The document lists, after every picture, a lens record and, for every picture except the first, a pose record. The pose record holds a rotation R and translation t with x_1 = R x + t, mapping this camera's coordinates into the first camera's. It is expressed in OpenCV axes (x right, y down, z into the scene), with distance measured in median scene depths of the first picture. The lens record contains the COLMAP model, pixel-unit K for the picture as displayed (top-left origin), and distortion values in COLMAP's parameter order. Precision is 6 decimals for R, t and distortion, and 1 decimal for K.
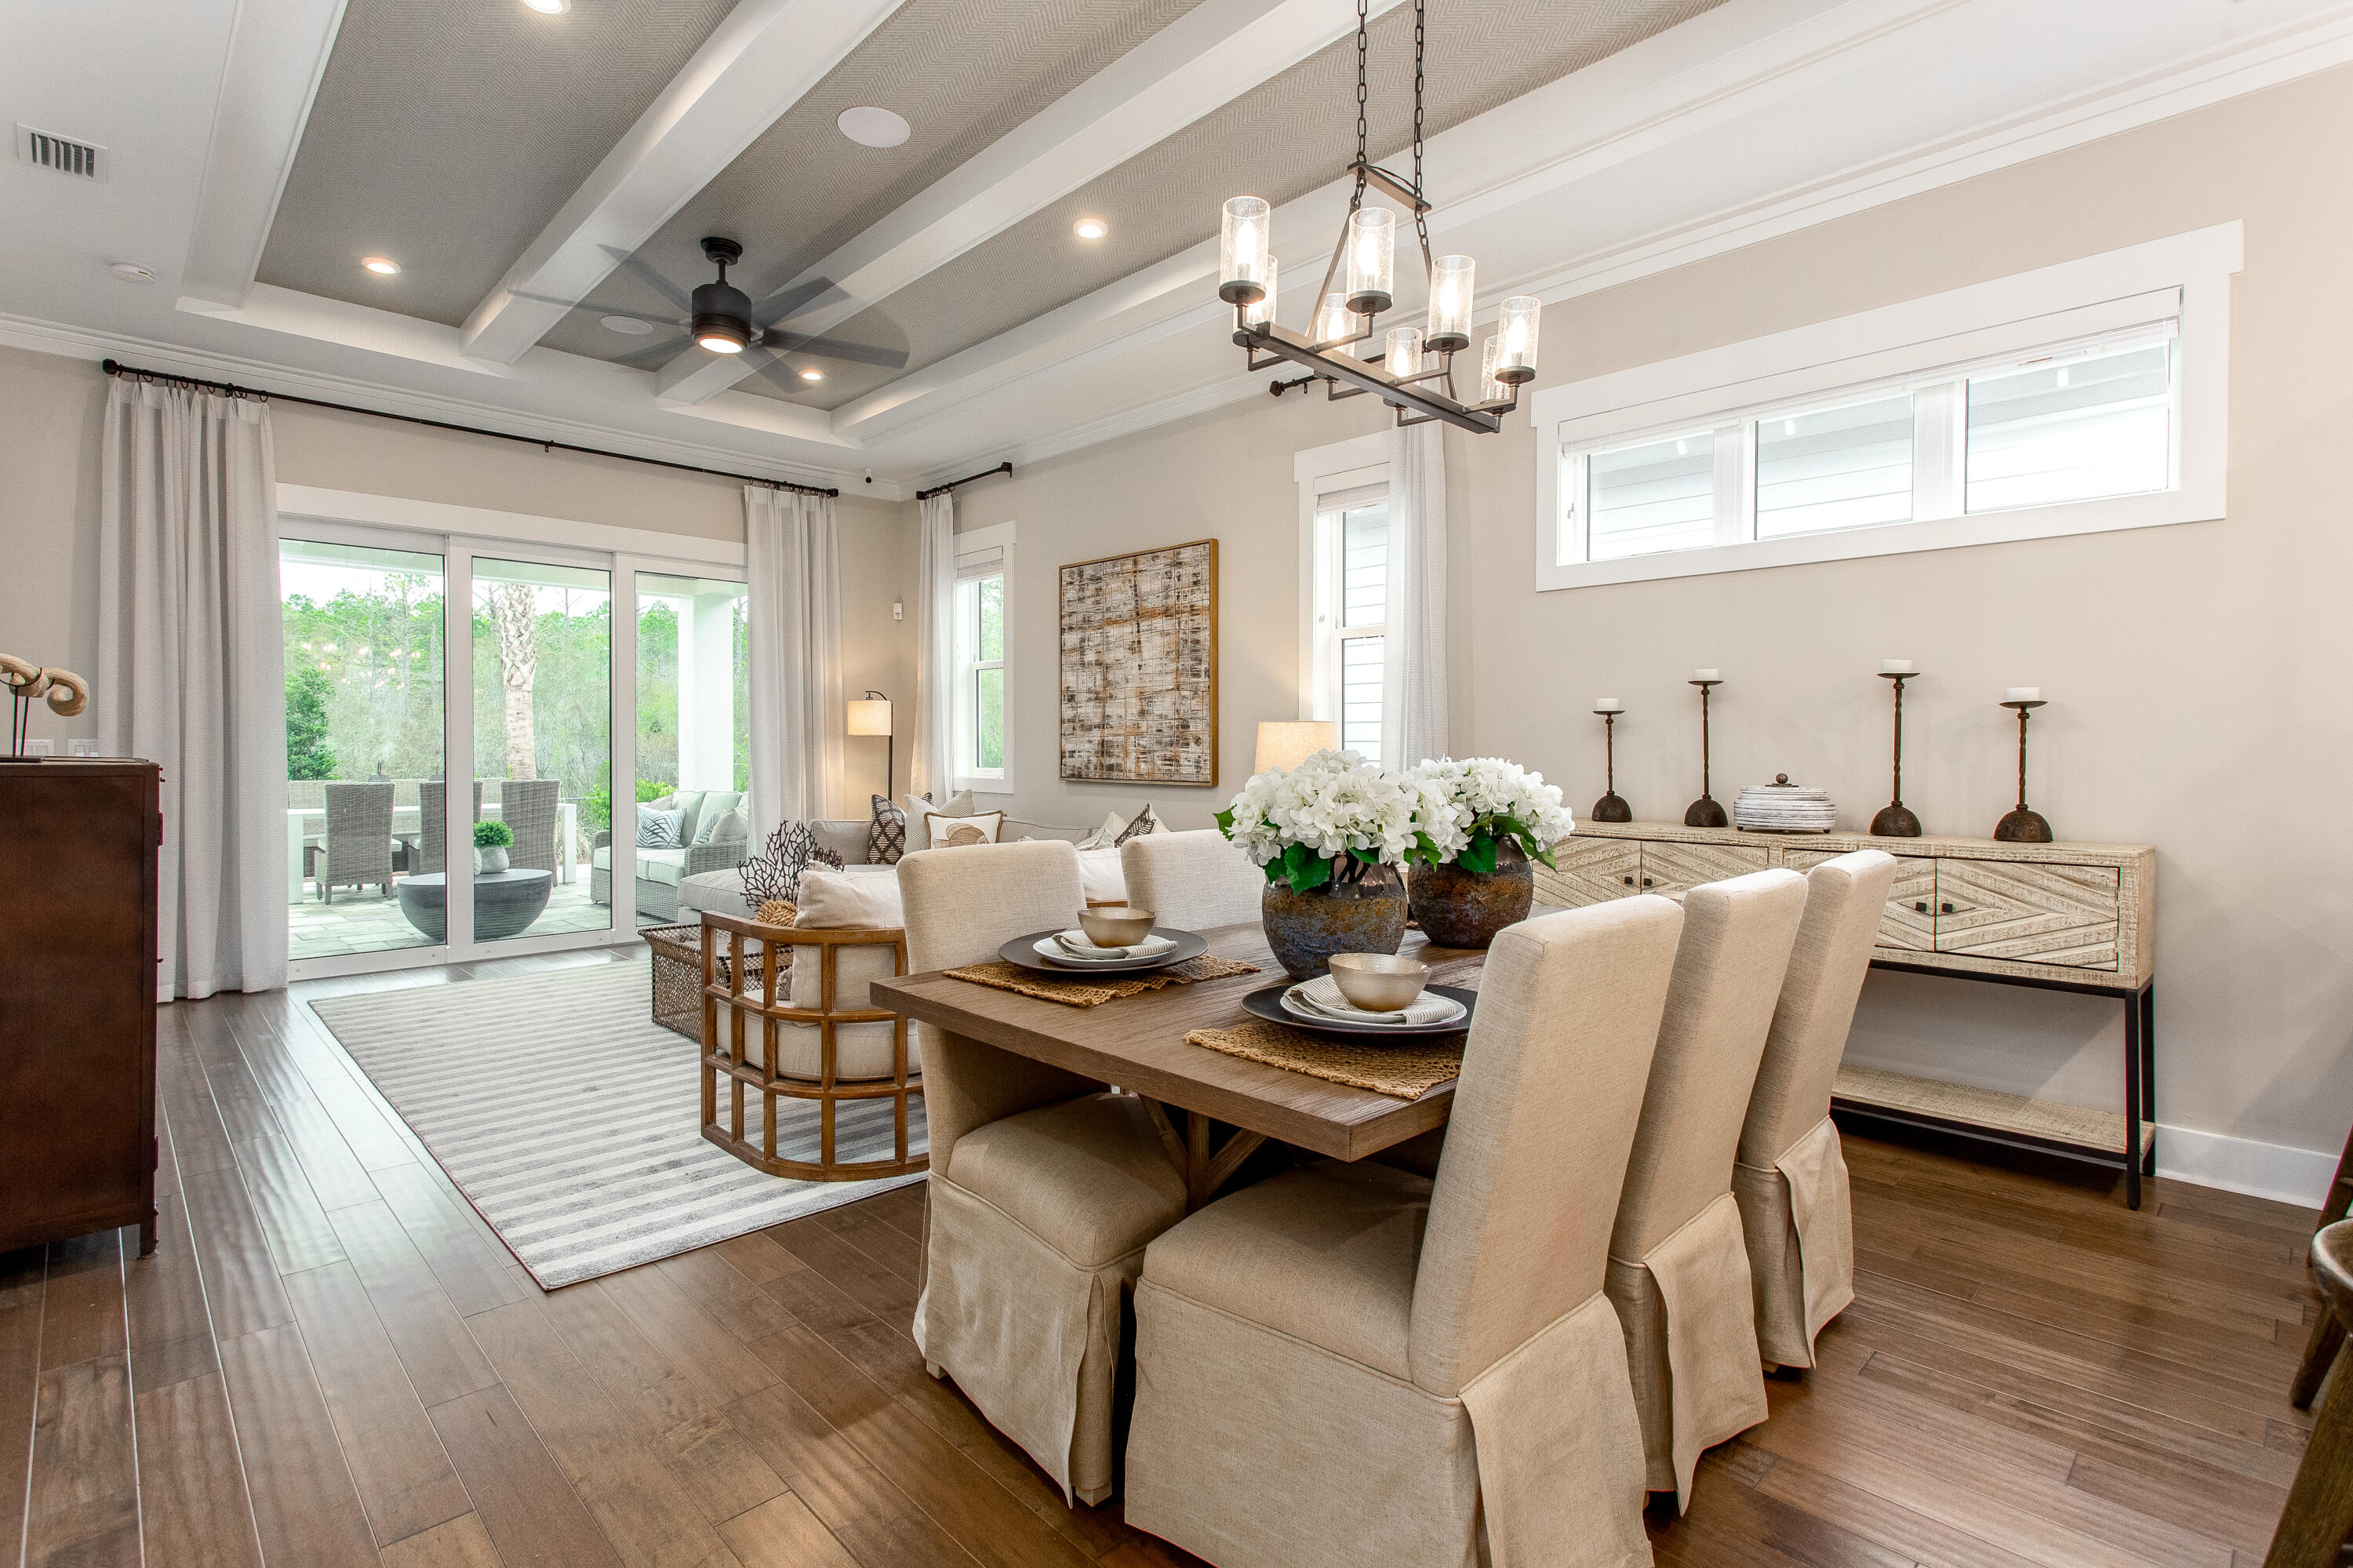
lens RADIAL K [[1132.6, 0, 1161.0], [0, 1132.6, 760.9], [0, 0, 1]] dist [0.002143, 0.001884]
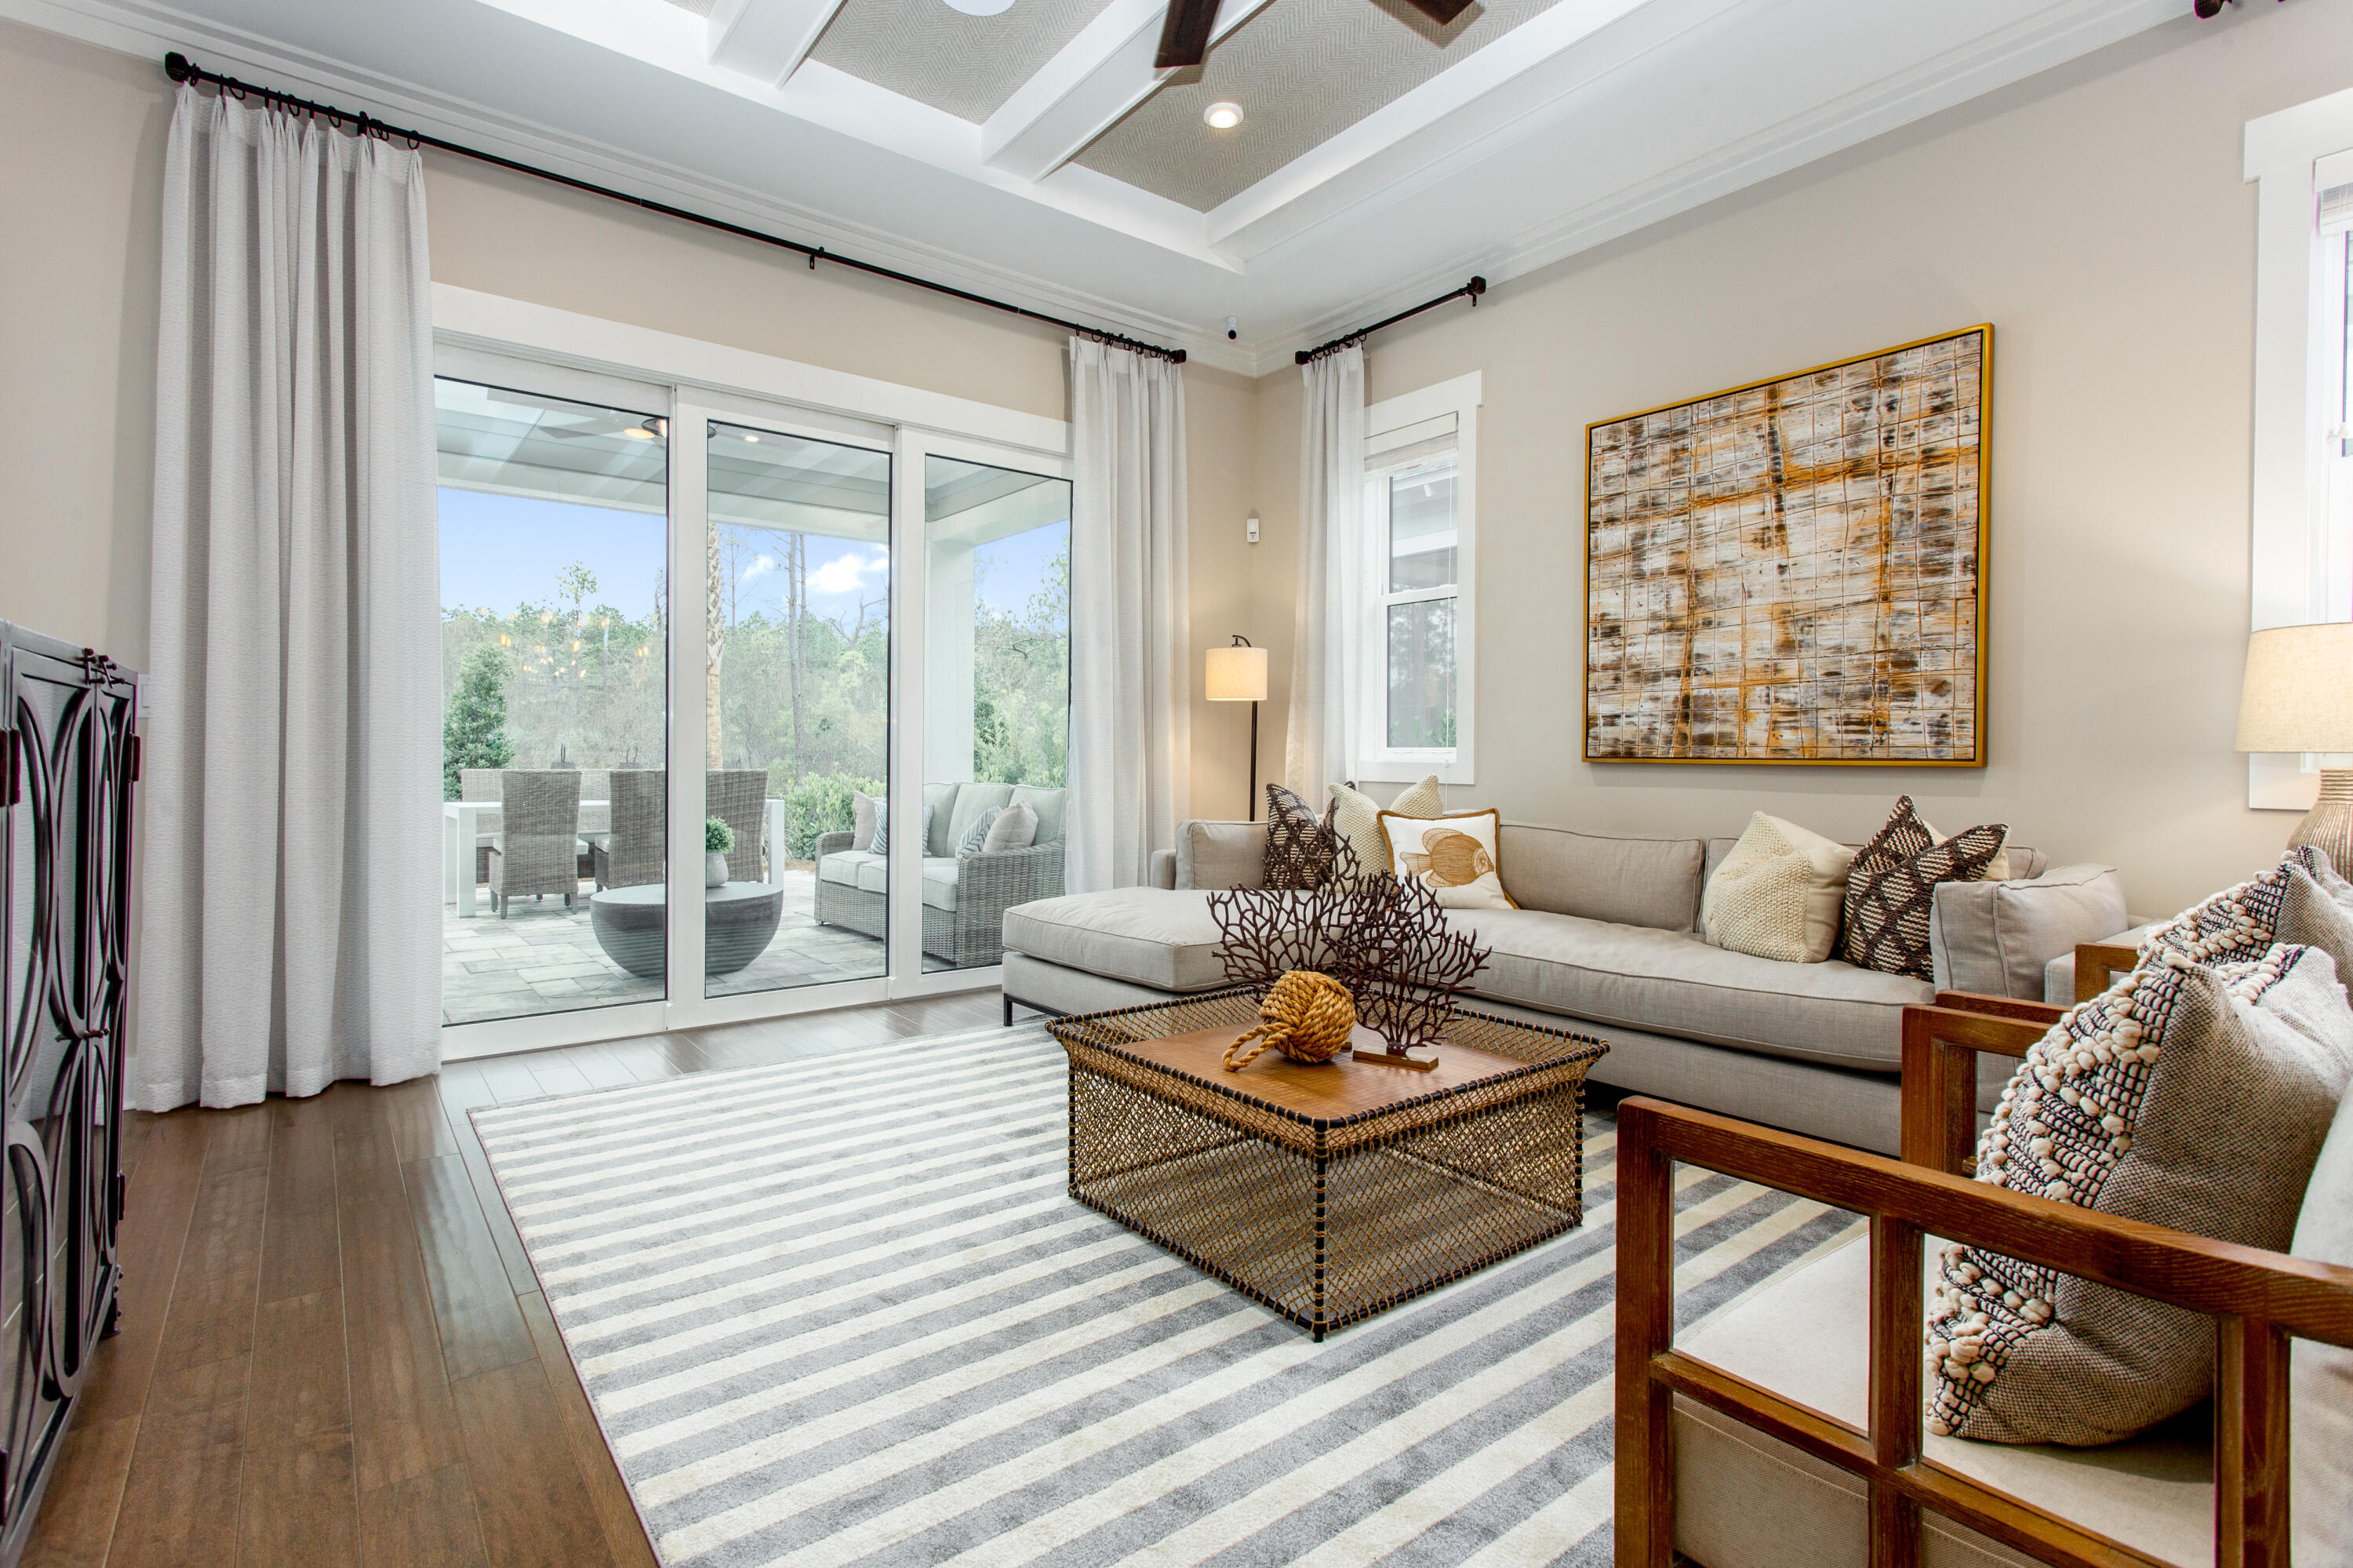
lens RADIAL K [[1132.6, 0, 1170.3], [0, 1132.6, 764.6], [0, 0, 1]] dist [0.002143, 0.001884]
pose [[0.994636, 0.007171, -0.103189, -0.270217], [-0.007660, 0.999961, -0.004344, 0.024117], [0.103154, 0.005112, 0.994652, 0.370555]]
